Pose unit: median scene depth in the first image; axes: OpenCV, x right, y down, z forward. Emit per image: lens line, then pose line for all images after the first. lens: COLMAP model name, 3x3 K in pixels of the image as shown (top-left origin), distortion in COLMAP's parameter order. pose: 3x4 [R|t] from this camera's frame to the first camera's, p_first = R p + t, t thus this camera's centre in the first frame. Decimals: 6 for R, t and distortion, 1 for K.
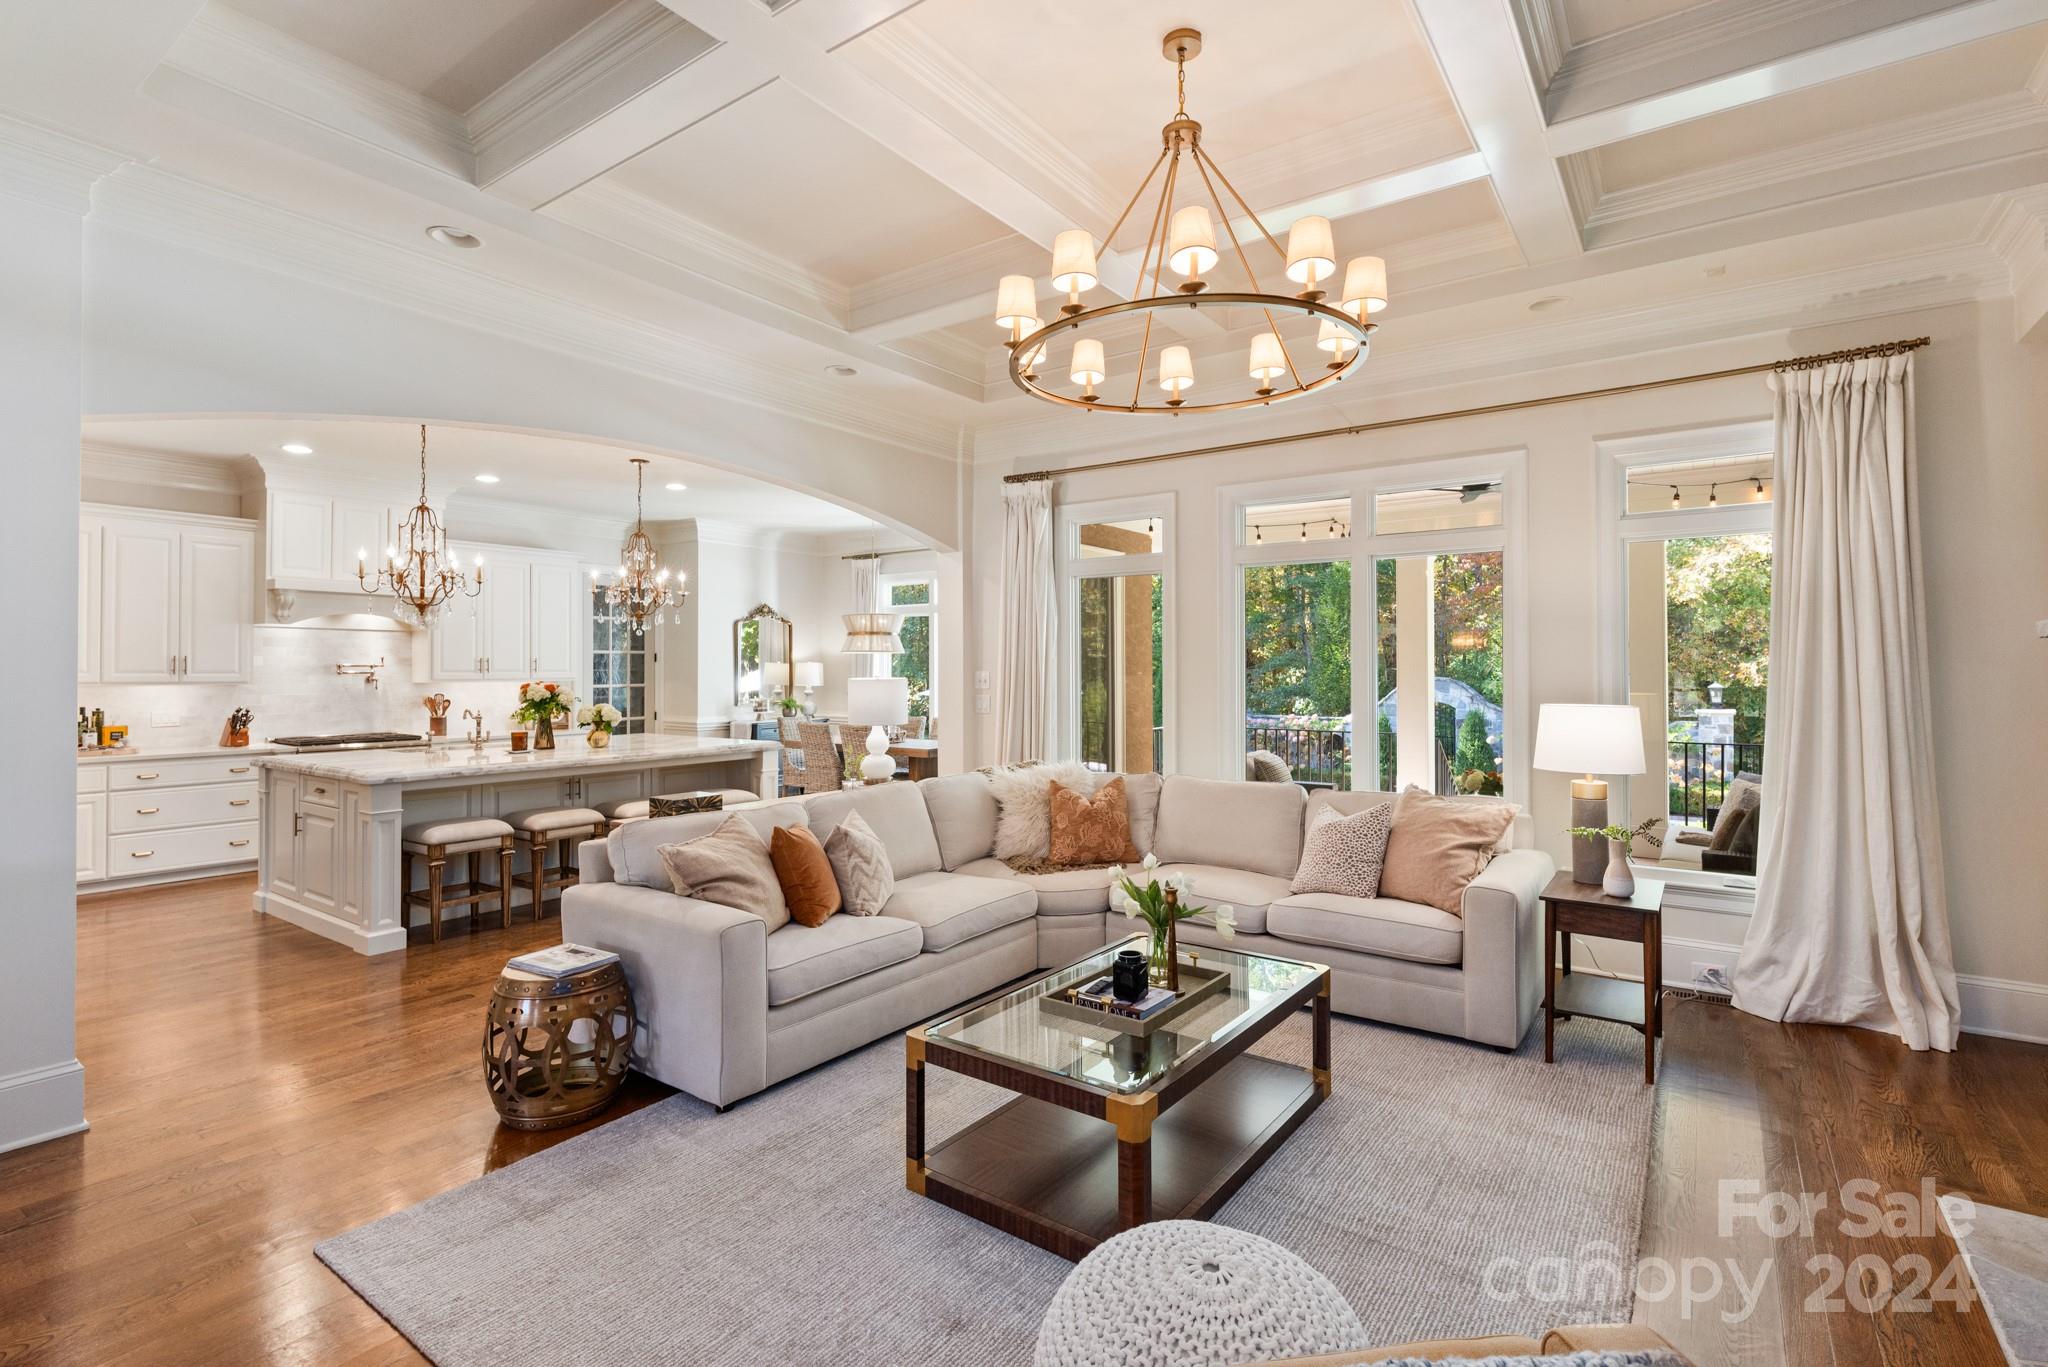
lens RADIAL K [[970.9, 0, 1024.0], [0, 970.9, 683.5], [0, 0, 1]] dist [-0.000145, 0.000251]
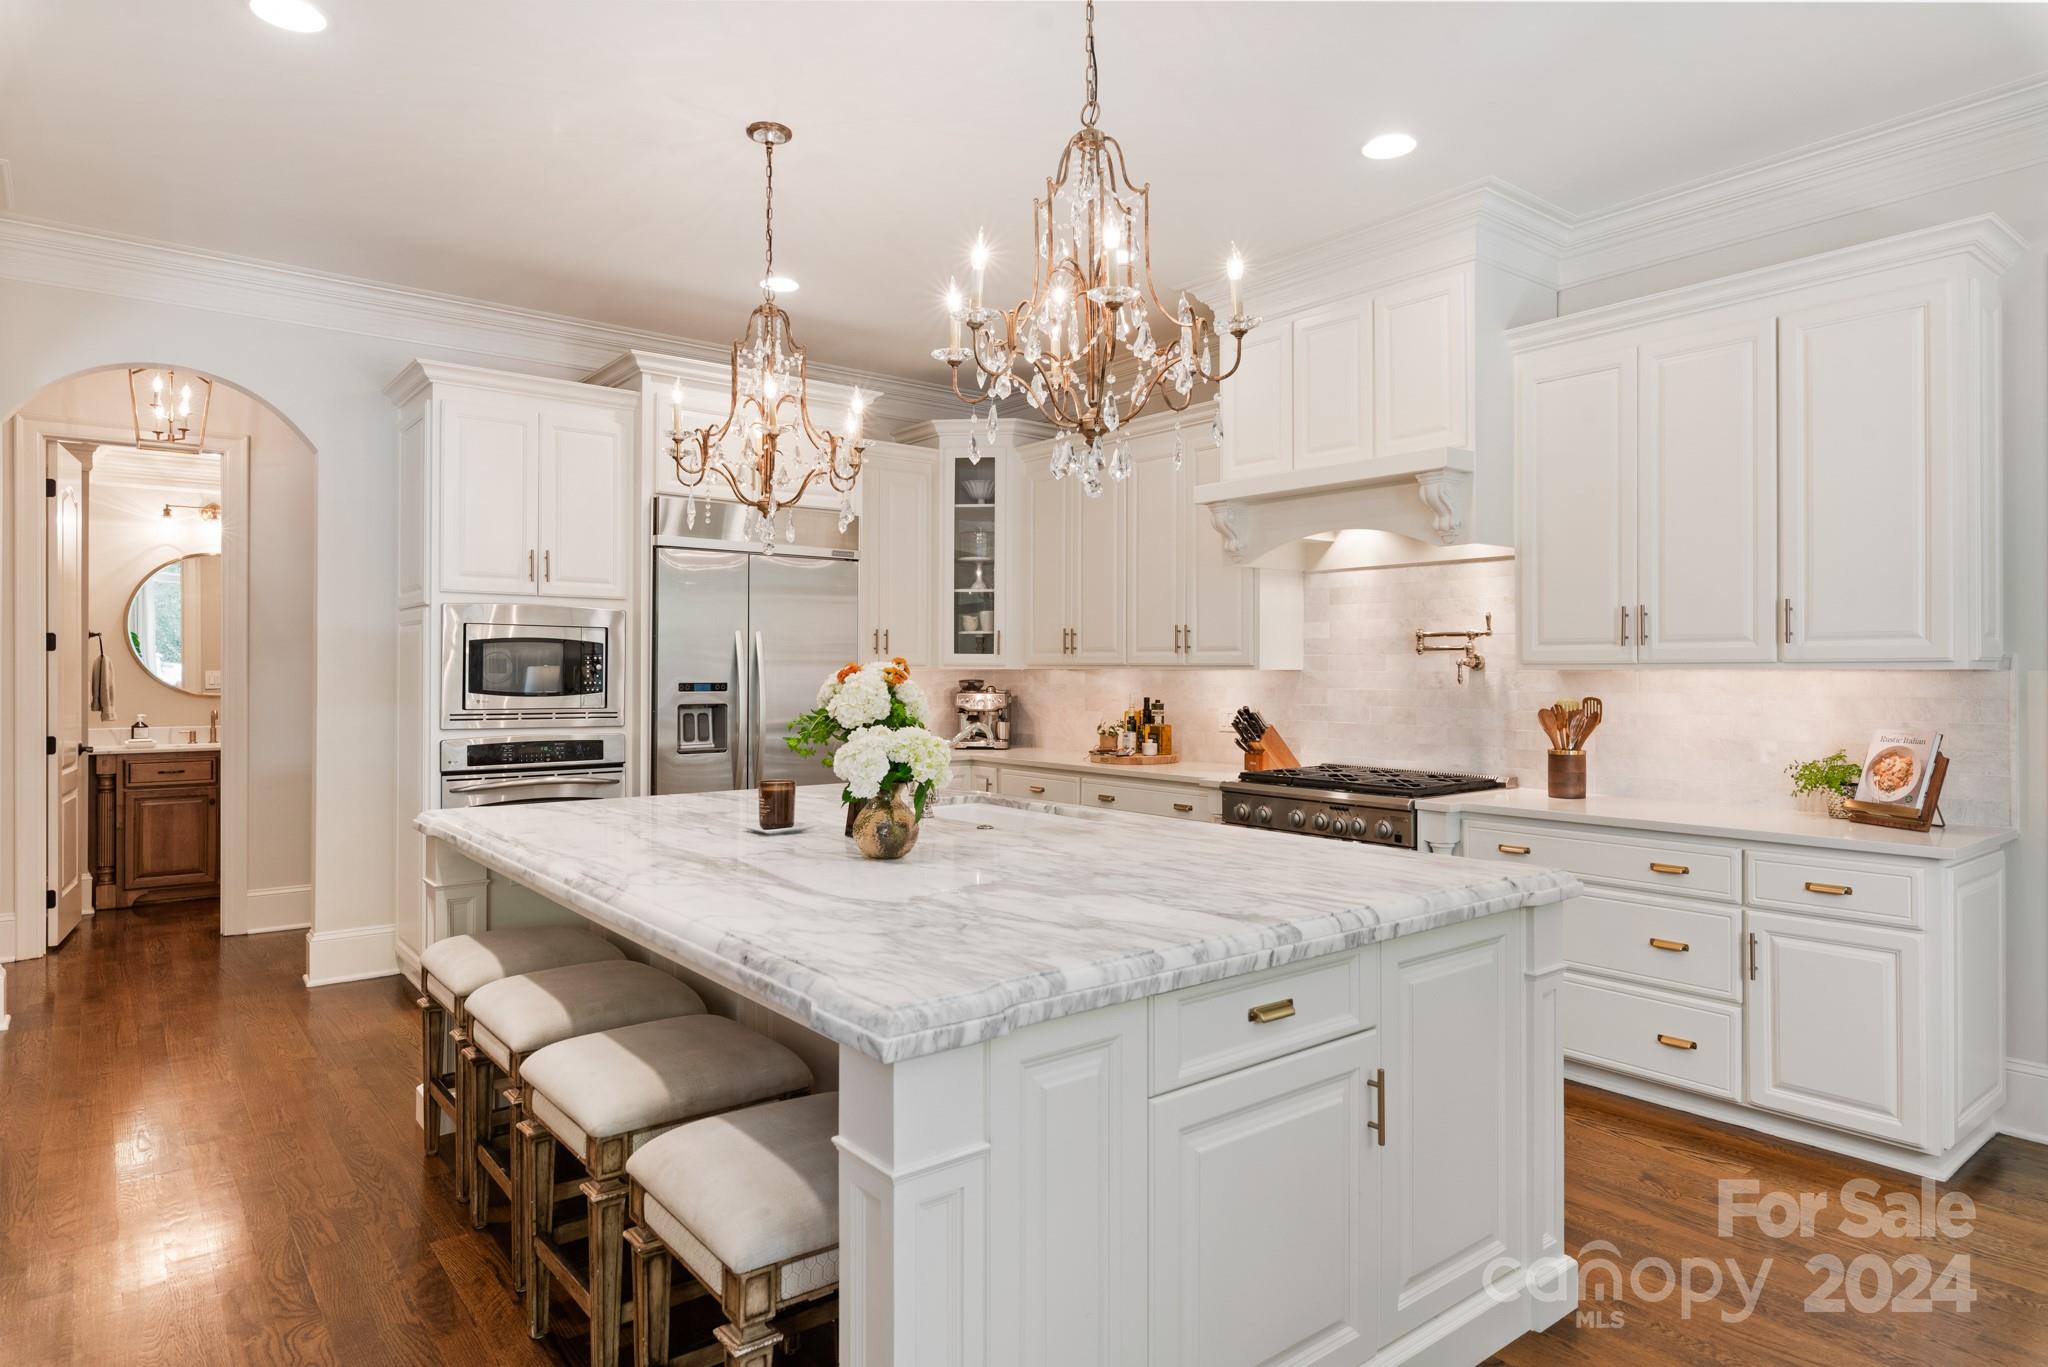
lens RADIAL K [[1183.5, 0, 1024.0], [0, 1183.5, 683.5], [0, 0, 1]] dist [-0.002238, -0.000187]
pose [[-0.276905, 0.009464, -0.960851, -0.074083], [-0.011726, 0.999844, 0.013227, 0.001481], [0.960826, 0.014930, -0.276751, 1.222922]]
